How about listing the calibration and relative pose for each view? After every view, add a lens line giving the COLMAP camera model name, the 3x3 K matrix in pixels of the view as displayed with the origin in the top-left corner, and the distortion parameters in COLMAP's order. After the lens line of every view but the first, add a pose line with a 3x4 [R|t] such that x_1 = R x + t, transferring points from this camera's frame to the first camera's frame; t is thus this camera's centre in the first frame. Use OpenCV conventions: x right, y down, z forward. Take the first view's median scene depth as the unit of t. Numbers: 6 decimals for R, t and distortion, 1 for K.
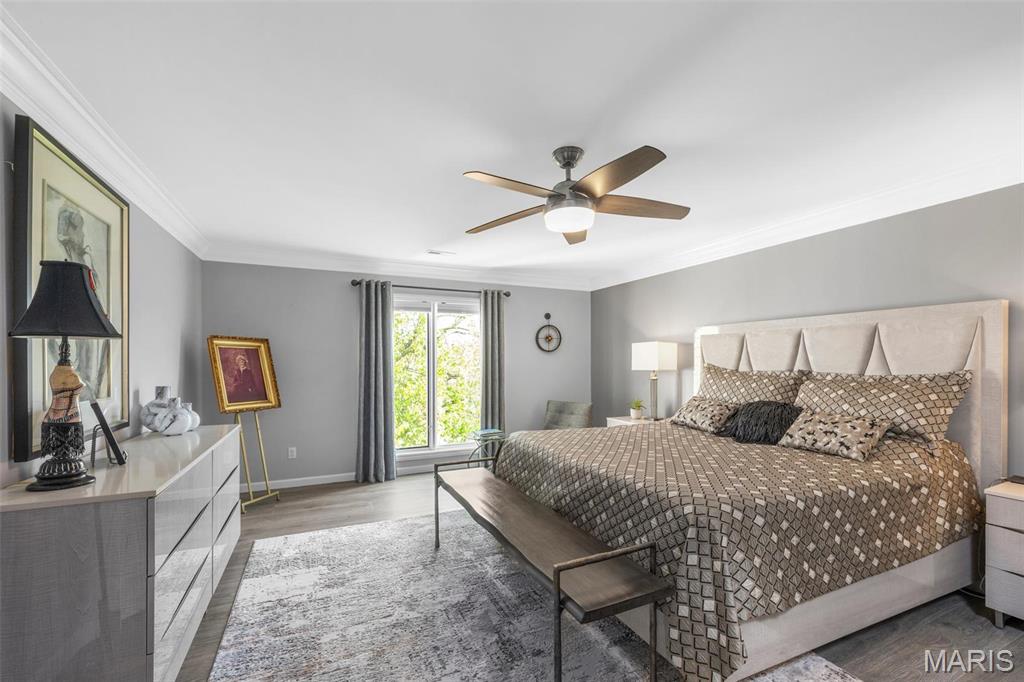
lens RADIAL K [[431.3, 0, 514.1], [0, 431.3, 360.1], [0, 0, 1]] dist [-0.000694, -0.000014]
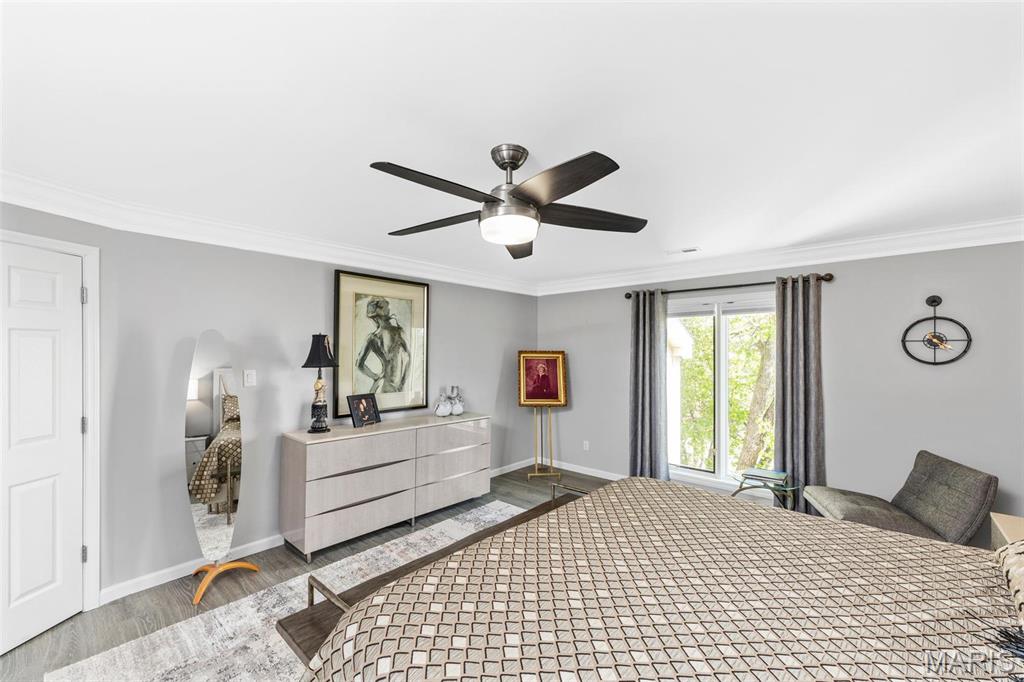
lens RADIAL K [[419.1, 0, 511.3], [0, 419.1, 346.9], [0, 0, 1]] dist [0.000145, 0.000118]
pose [[0.399379, -0.007054, -0.916759, 0.511043], [0.000646, 0.999972, -0.007413, -0.053616], [0.916786, 0.002368, 0.399372, 0.382322]]
